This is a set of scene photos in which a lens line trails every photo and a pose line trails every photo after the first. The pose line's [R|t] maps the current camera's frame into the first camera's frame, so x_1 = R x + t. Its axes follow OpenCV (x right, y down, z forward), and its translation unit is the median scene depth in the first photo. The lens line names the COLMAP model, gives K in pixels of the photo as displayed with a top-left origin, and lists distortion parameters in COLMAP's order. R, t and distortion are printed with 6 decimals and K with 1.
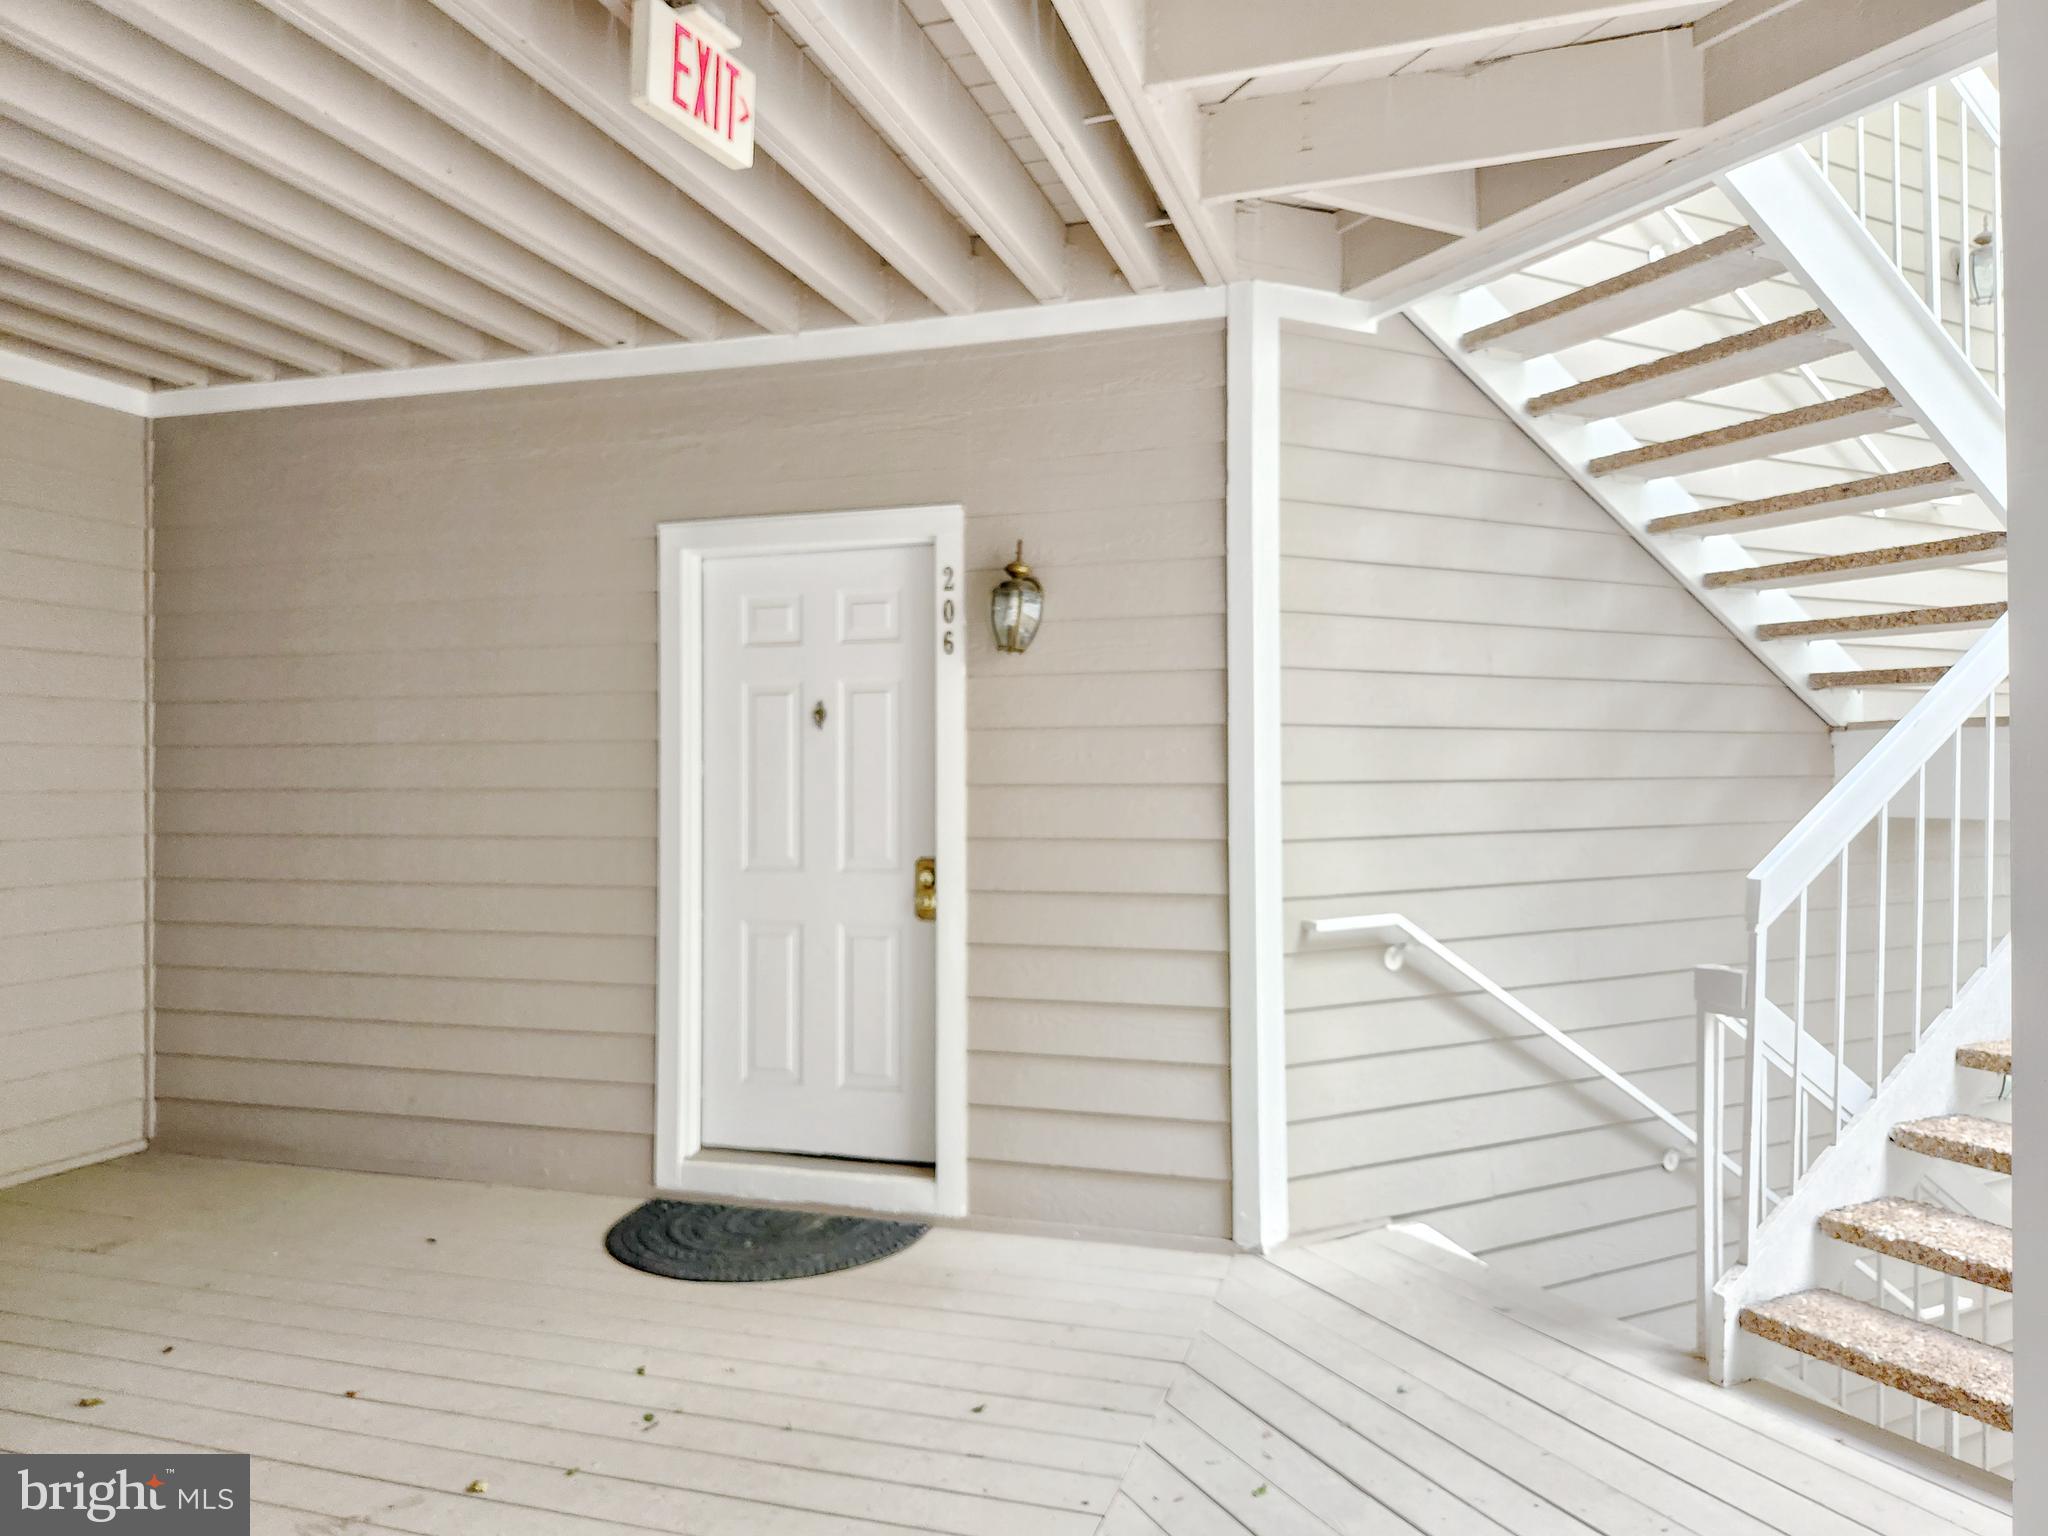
lens RADIAL K [[1364.9, 0, 1015.0], [0, 1364.9, 767.2], [0, 0, 1]] dist [0.071572, -0.049904]
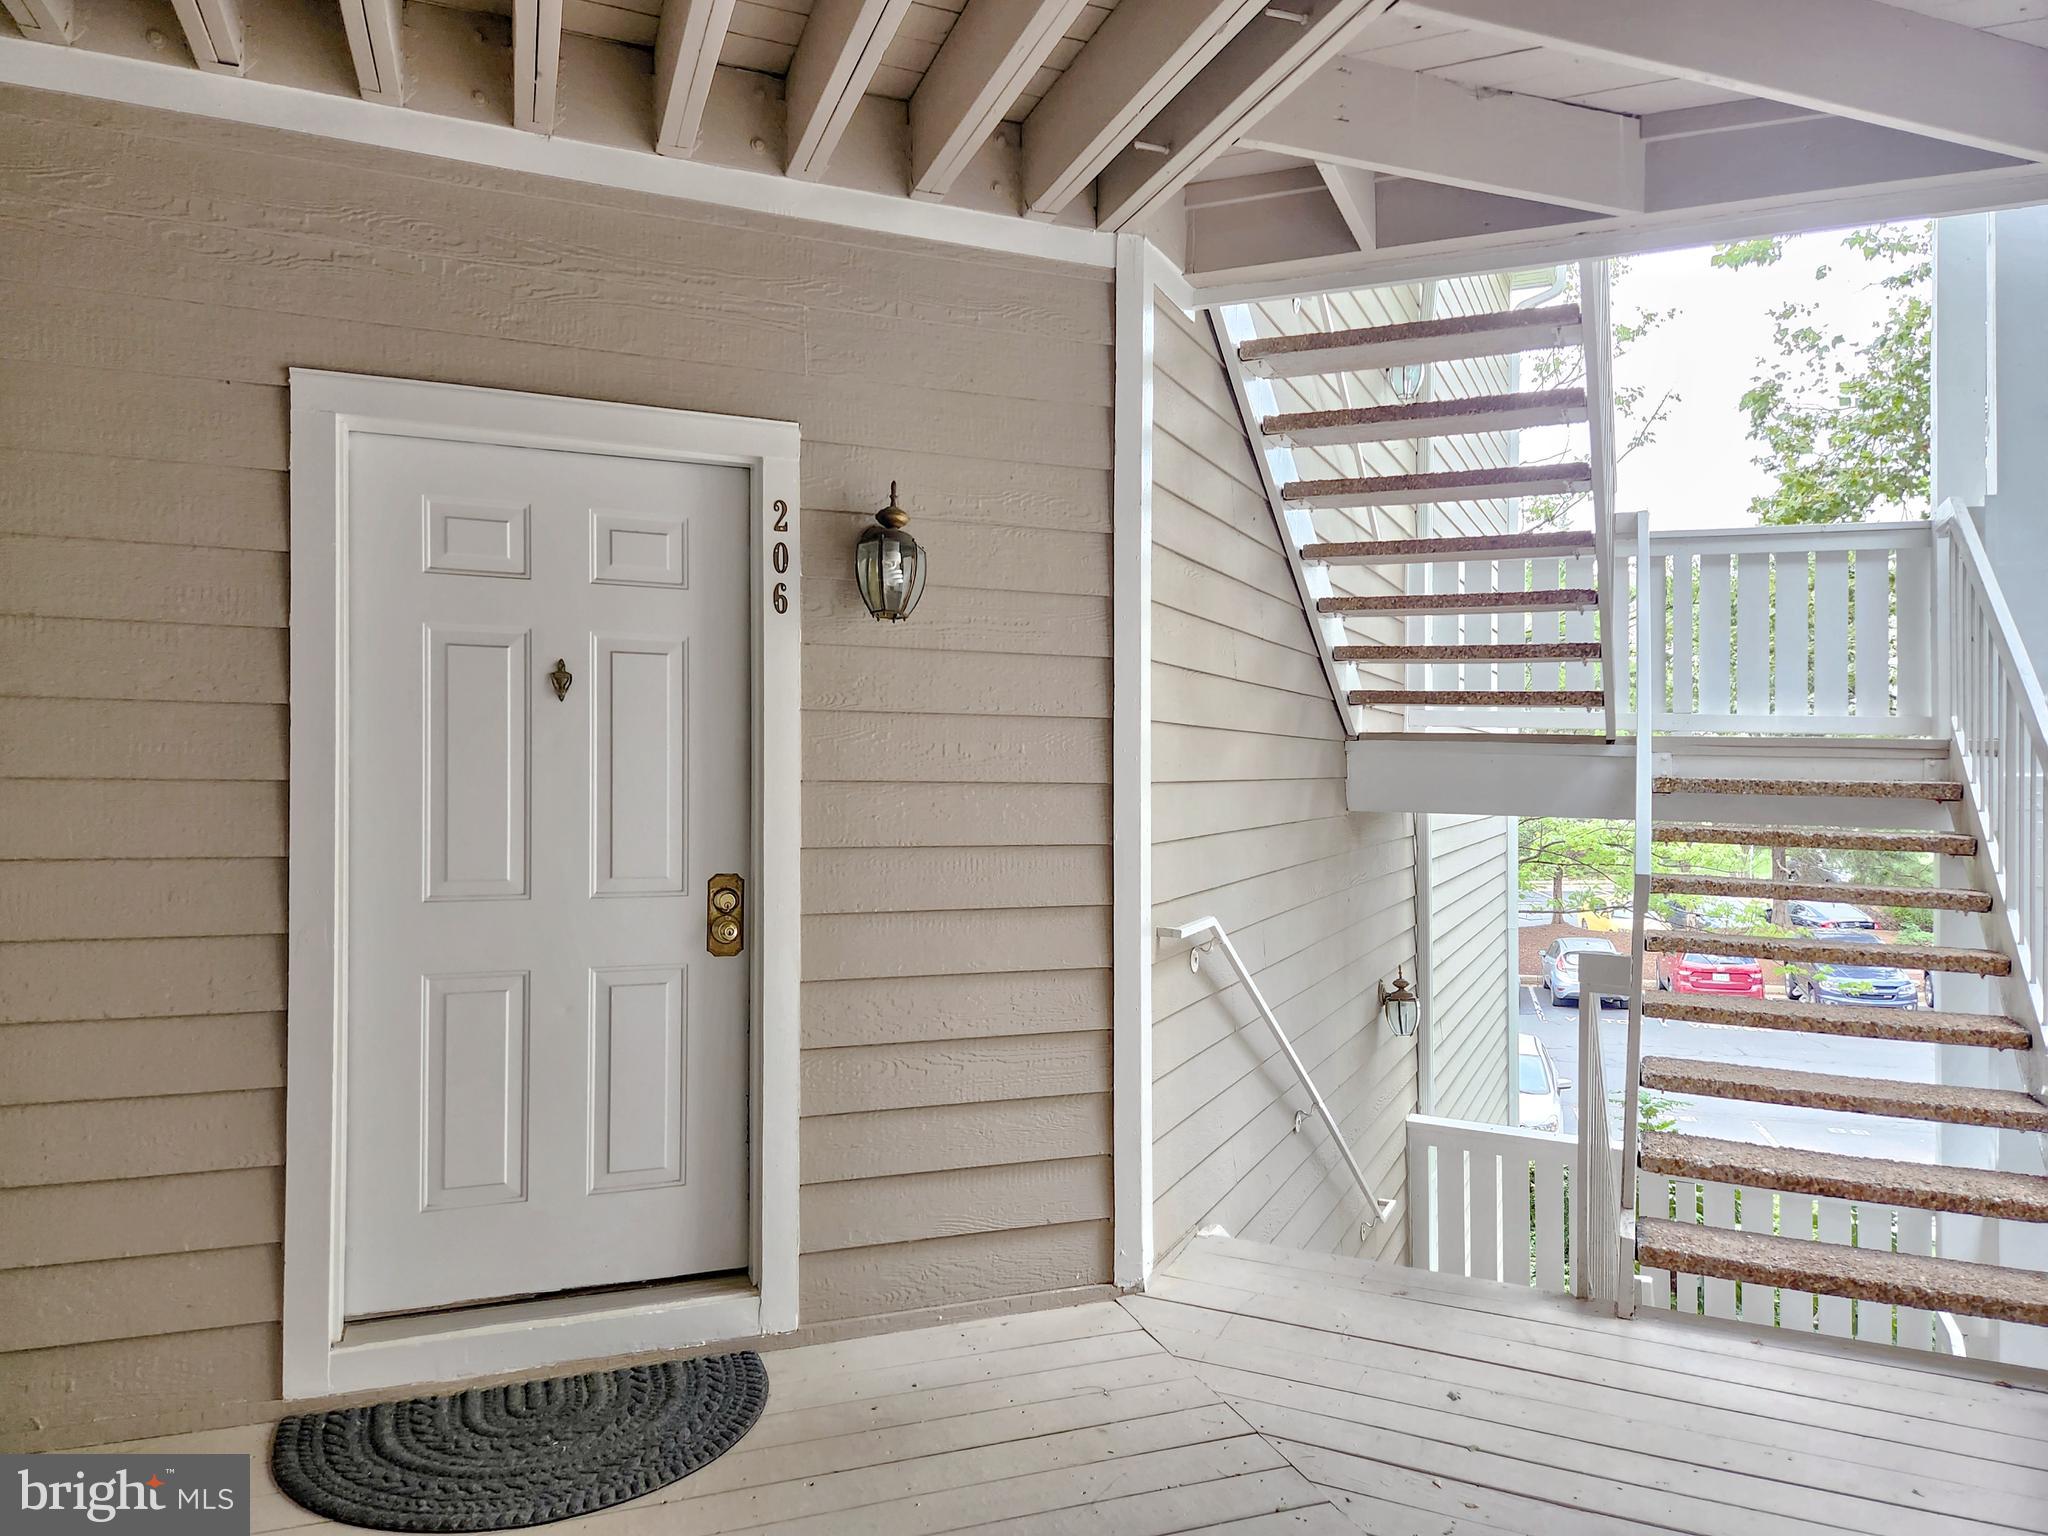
lens RADIAL K [[1364.9, 0, 1015.0], [0, 1364.9, 767.2], [0, 0, 1]] dist [0.071572, -0.049904]
pose [[0.783649, 0.015316, 0.621015, -0.428898], [-0.024101, 0.999693, 0.005757, -0.002450], [-0.620737, -0.019478, 0.783777, 0.302987]]
